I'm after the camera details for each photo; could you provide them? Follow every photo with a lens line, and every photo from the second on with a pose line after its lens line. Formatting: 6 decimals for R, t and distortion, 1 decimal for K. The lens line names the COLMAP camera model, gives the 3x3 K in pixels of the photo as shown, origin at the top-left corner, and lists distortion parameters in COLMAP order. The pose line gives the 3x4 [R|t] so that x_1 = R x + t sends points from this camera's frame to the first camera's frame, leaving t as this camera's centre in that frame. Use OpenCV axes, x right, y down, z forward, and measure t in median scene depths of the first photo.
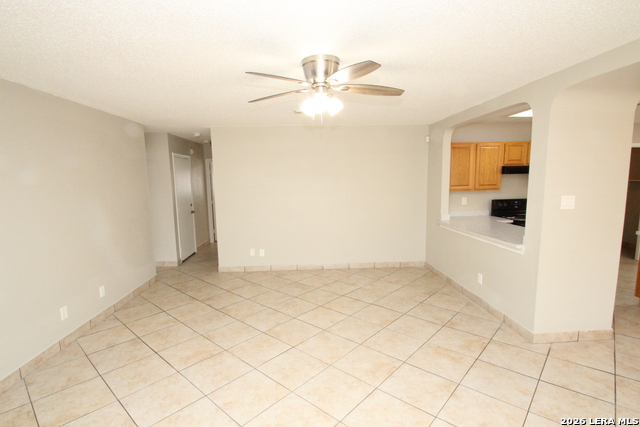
lens RADIAL K [[318.8, 0, 312.4], [0, 318.8, 221.9], [0, 0, 1]] dist [0.000084, -0.011125]
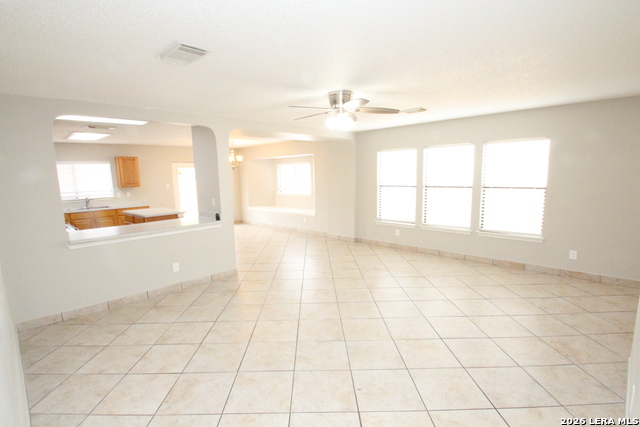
lens RADIAL K [[318.8, 0, 312.4], [0, 318.8, 221.9], [0, 0, 1]] dist [0.000084, -0.011125]
pose [[-0.675410, -0.073714, 0.733749, -0.550517], [0.138654, 0.964552, 0.224531, -0.146362], [-0.724290, 0.253388, -0.641248, 1.177889]]
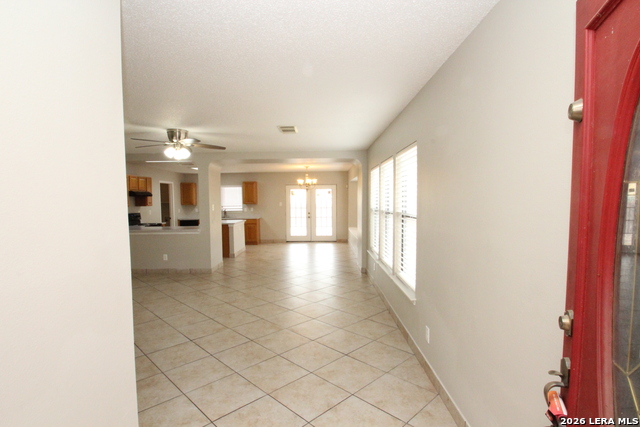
lens RADIAL K [[332.2, 0, 310.7], [0, 332.2, 221.7], [0, 0, 1]] dist [-0.000448, -0.000104]
pose [[0.070599, -0.045912, 0.996448, -1.009353], [0.142772, 0.989120, 0.035459, 0.035667], [-0.987234, 0.139762, 0.076385, 0.079093]]
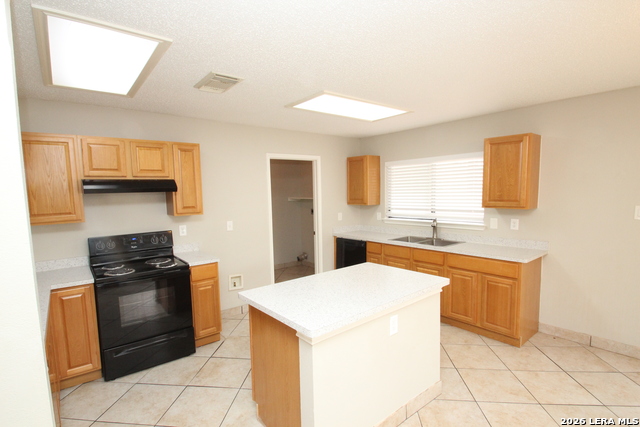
lens RADIAL K [[318.8, 0, 312.4], [0, 318.8, 221.9], [0, 0, 1]] dist [0.000084, -0.011125]
pose [[0.807245, -0.055512, 0.587600, 0.673995], [0.083412, 0.996305, -0.020468, -0.064820], [-0.584293, 0.065535, 0.808892, 0.366599]]
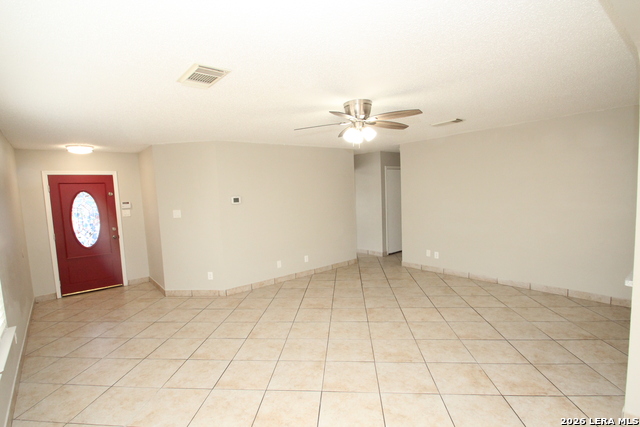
lens RADIAL K [[318.8, 0, 312.4], [0, 318.8, 221.9], [0, 0, 1]] dist [0.000084, -0.011125]
pose [[0.597114, 0.068873, -0.799194, 0.544358], [-0.076814, 0.996638, 0.028497, -0.014959], [0.798470, 0.044373, 0.600397, 0.031170]]
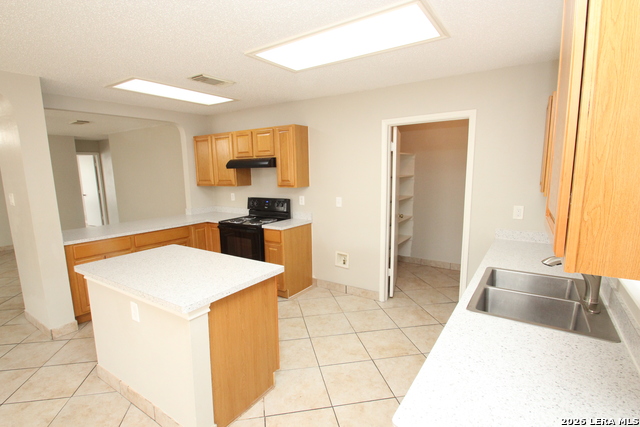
lens RADIAL K [[318.8, 0, 312.4], [0, 318.8, 221.9], [0, 0, 1]] dist [0.000084, -0.011125]
pose [[0.800436, 0.103283, -0.590452, 1.490714], [-0.080058, 0.994639, 0.065455, -0.088815], [0.594047, -0.005123, 0.804414, 0.471384]]
